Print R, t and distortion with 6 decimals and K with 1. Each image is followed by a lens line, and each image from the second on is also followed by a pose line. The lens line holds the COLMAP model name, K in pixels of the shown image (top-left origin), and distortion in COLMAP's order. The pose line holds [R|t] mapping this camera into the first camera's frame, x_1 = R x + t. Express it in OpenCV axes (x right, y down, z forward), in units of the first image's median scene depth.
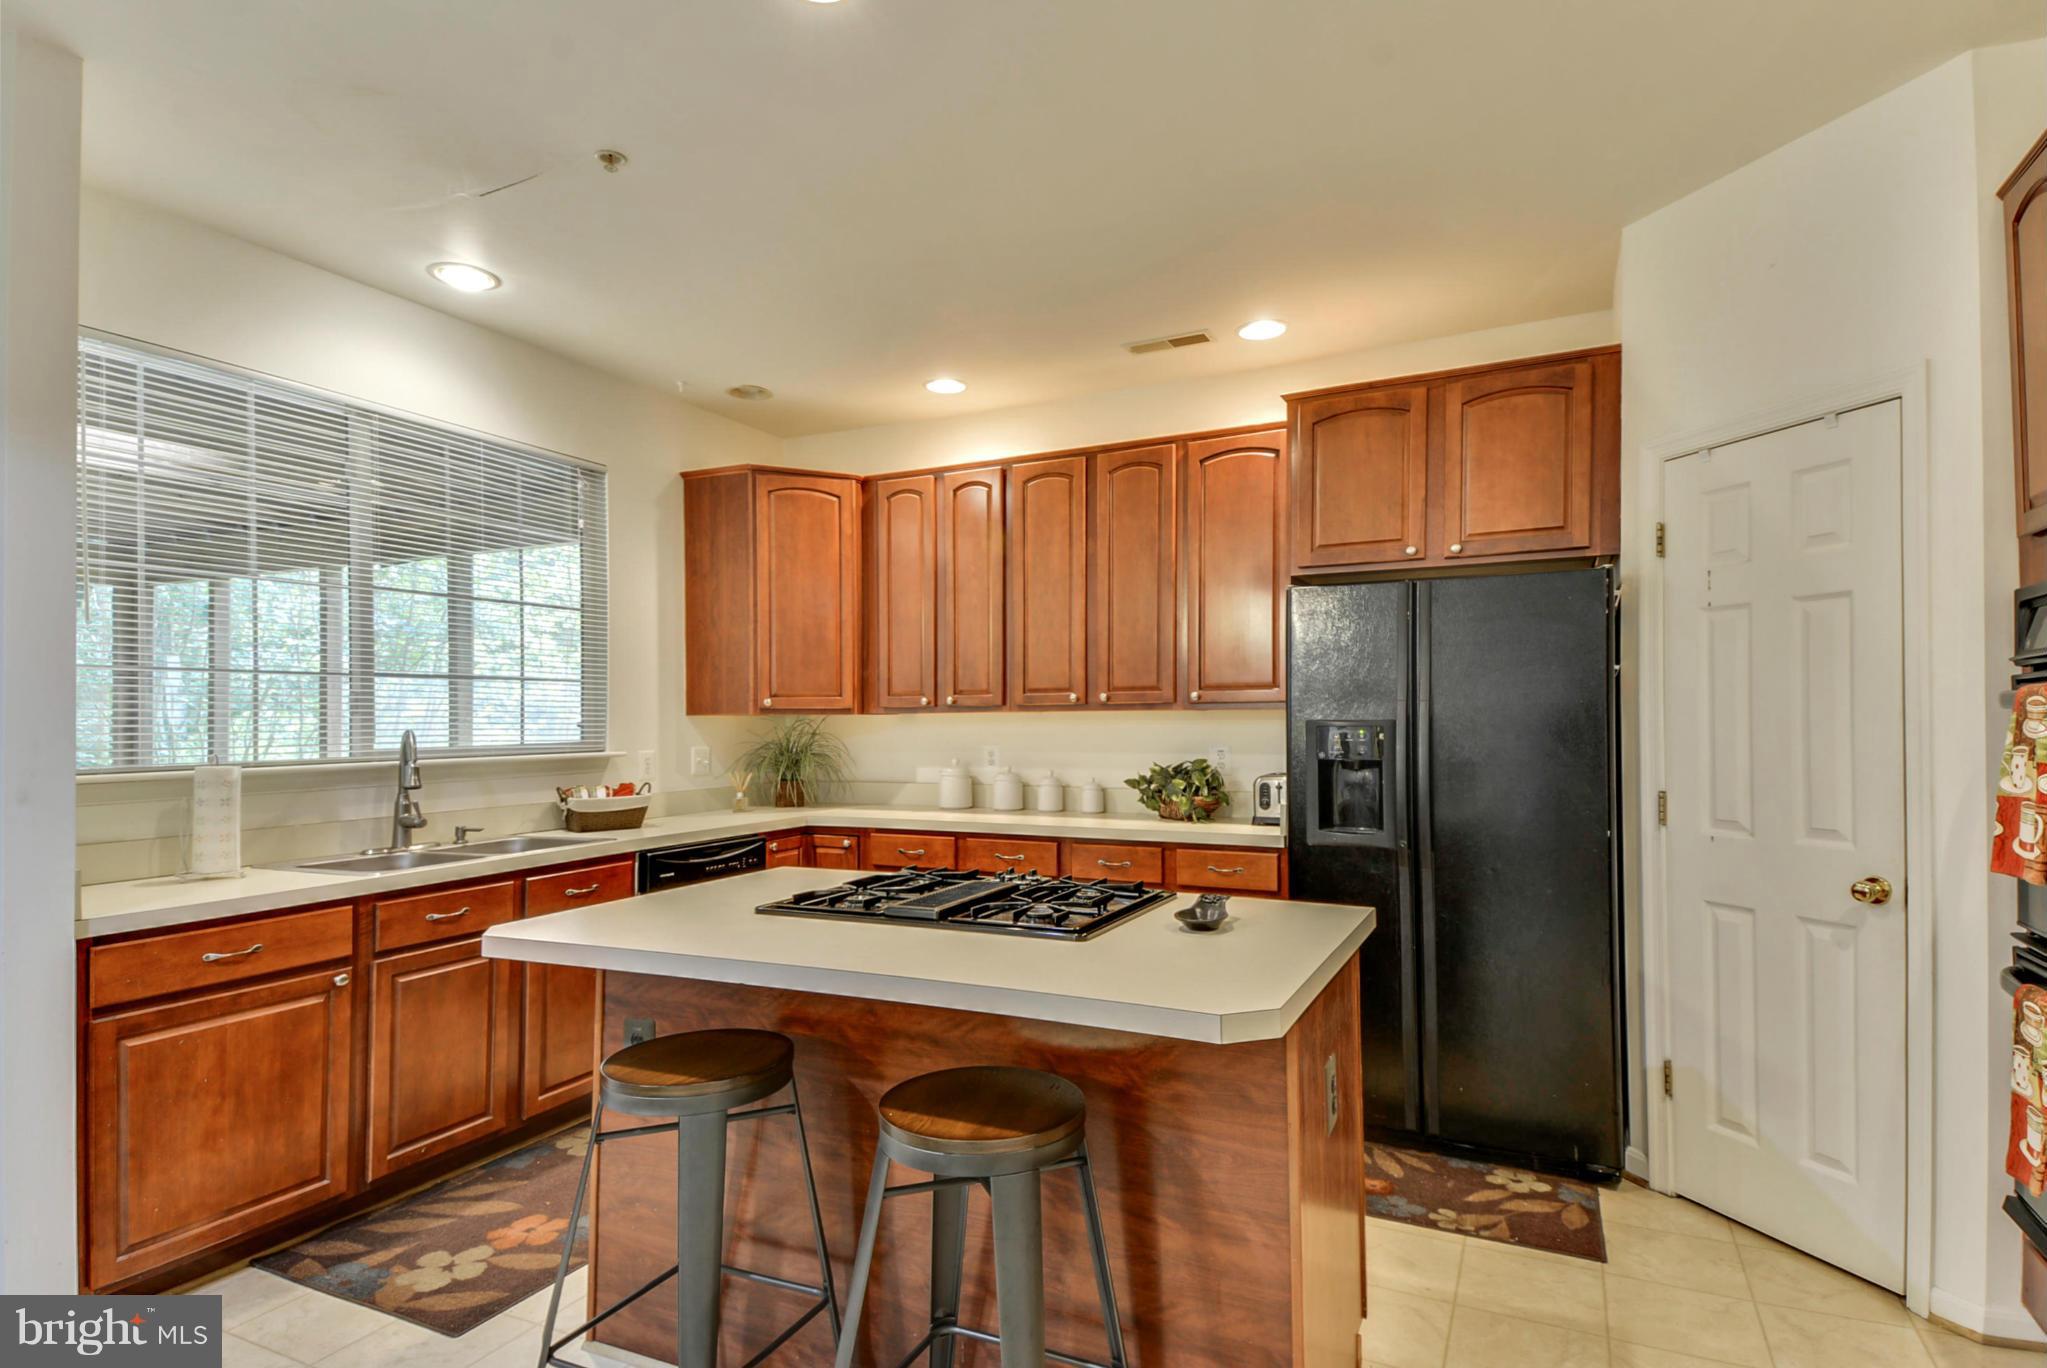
lens RADIAL K [[1076.2, 0, 1051.2], [0, 1076.2, 685.9], [0, 0, 1]] dist [0.013235, -0.030334]
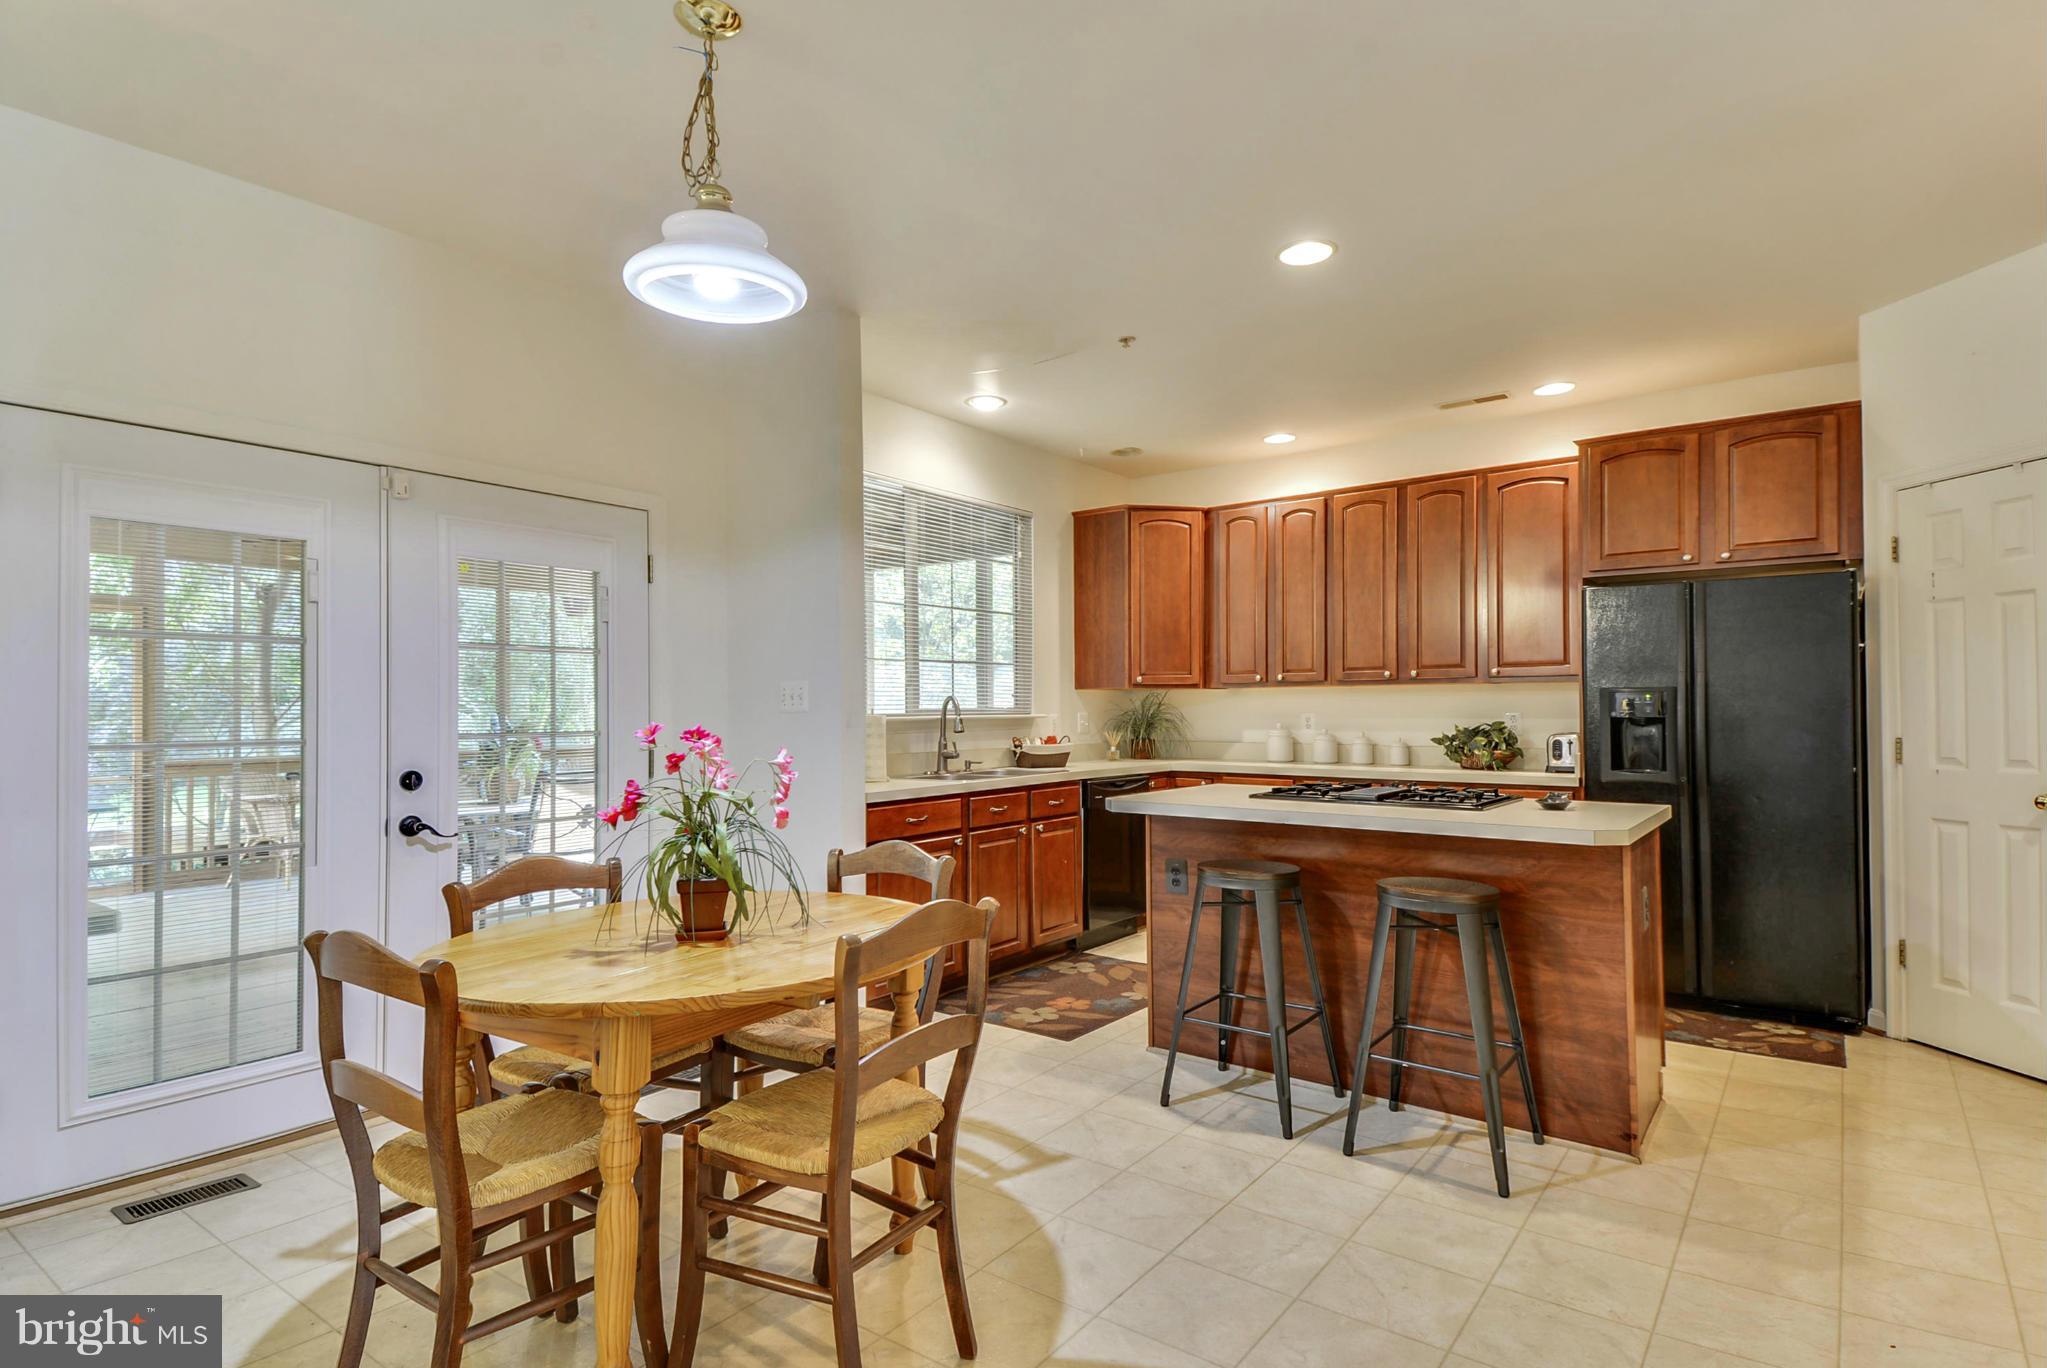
lens RADIAL K [[1112.6, 0, 906.0], [0, 1112.6, 672.7], [0, 0, 1]] dist [0.000767, -0.031902]
pose [[0.962932, -0.006275, -0.269671, -0.219386], [0.005412, 0.999978, -0.003942, 0.014031], [0.269690, 0.002336, 0.962944, -0.547321]]
